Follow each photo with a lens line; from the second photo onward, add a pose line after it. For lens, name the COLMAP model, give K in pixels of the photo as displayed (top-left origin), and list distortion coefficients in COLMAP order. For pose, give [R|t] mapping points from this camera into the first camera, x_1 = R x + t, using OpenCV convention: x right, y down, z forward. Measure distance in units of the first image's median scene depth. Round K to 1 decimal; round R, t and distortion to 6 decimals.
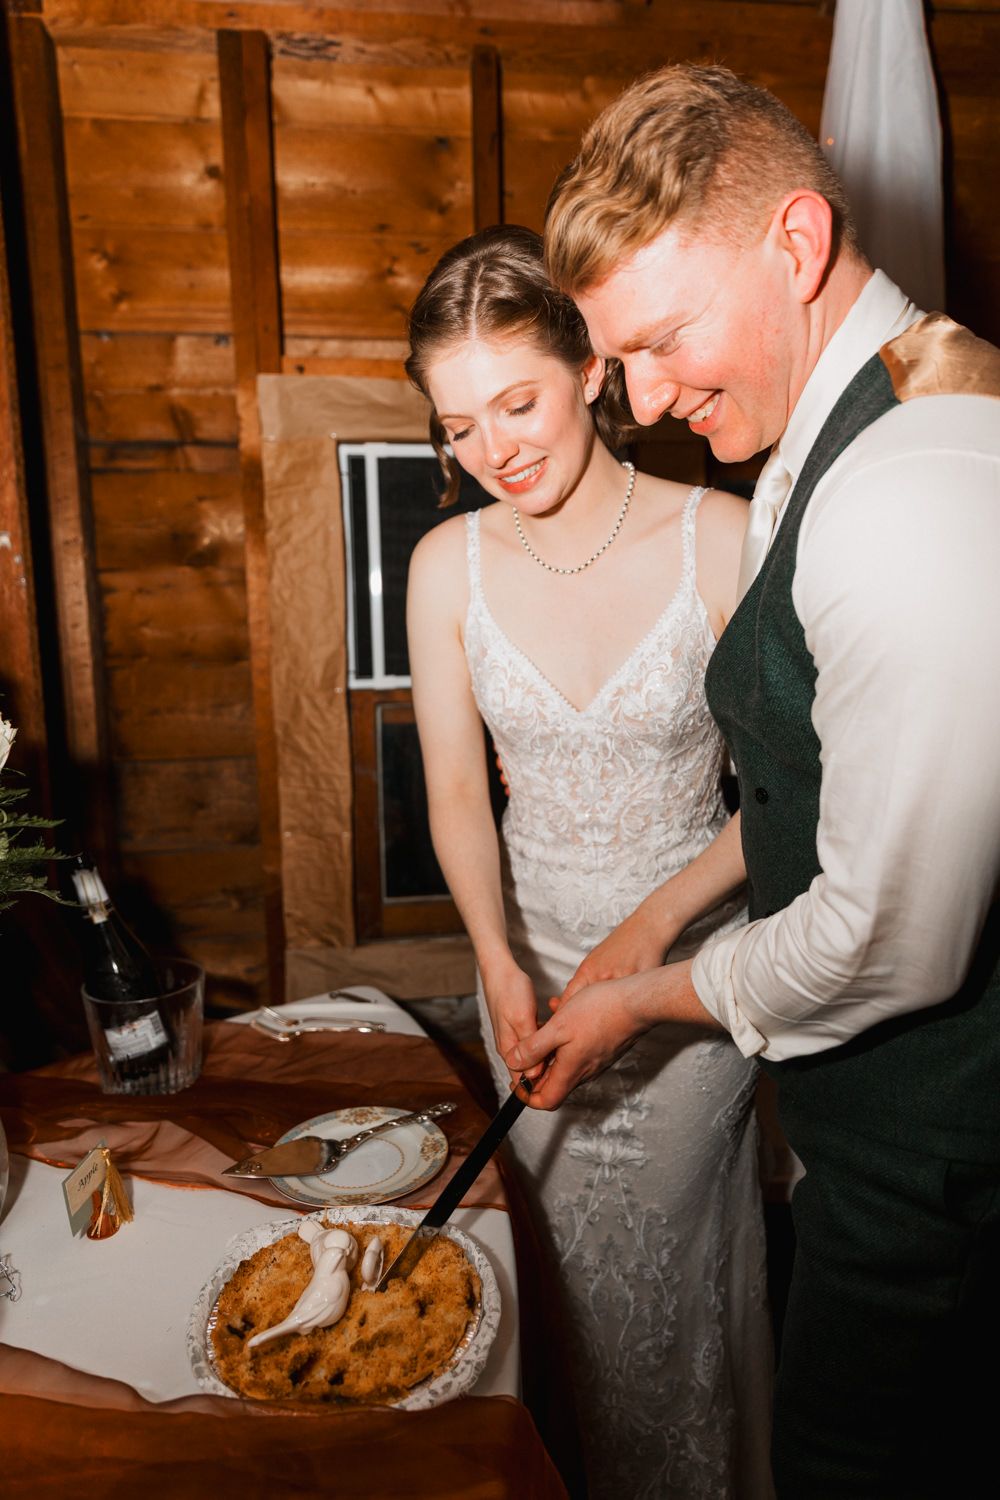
lens RADIAL K [[1030.7, 0, 500.0], [0, 1030.7, 750.0], [0, 0, 1]] dist [0.008572, -0.000730]
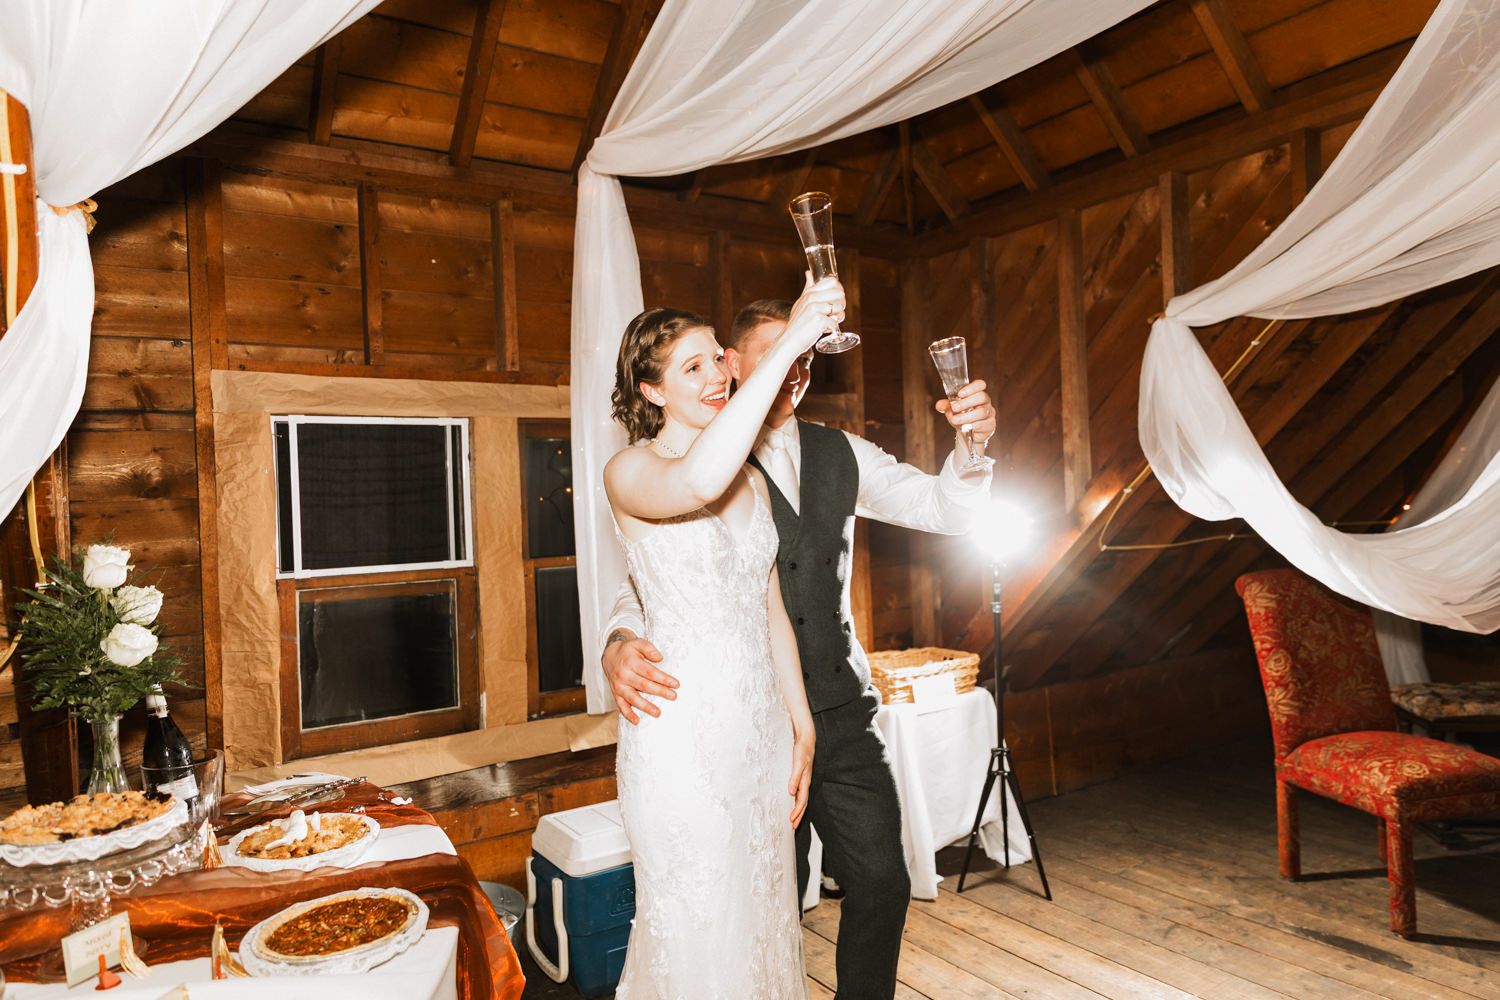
lens RADIAL K [[1030.7, 0, 750.6], [0, 1030.7, 520.2], [0, 0, 1]] dist [0.008572, -0.000730]
pose [[0.908669, -0.024986, 0.416770, -0.149827], [0.074370, 0.991931, -0.102678, 0.058291], [-0.410841, 0.124296, 0.903194, -0.610766]]
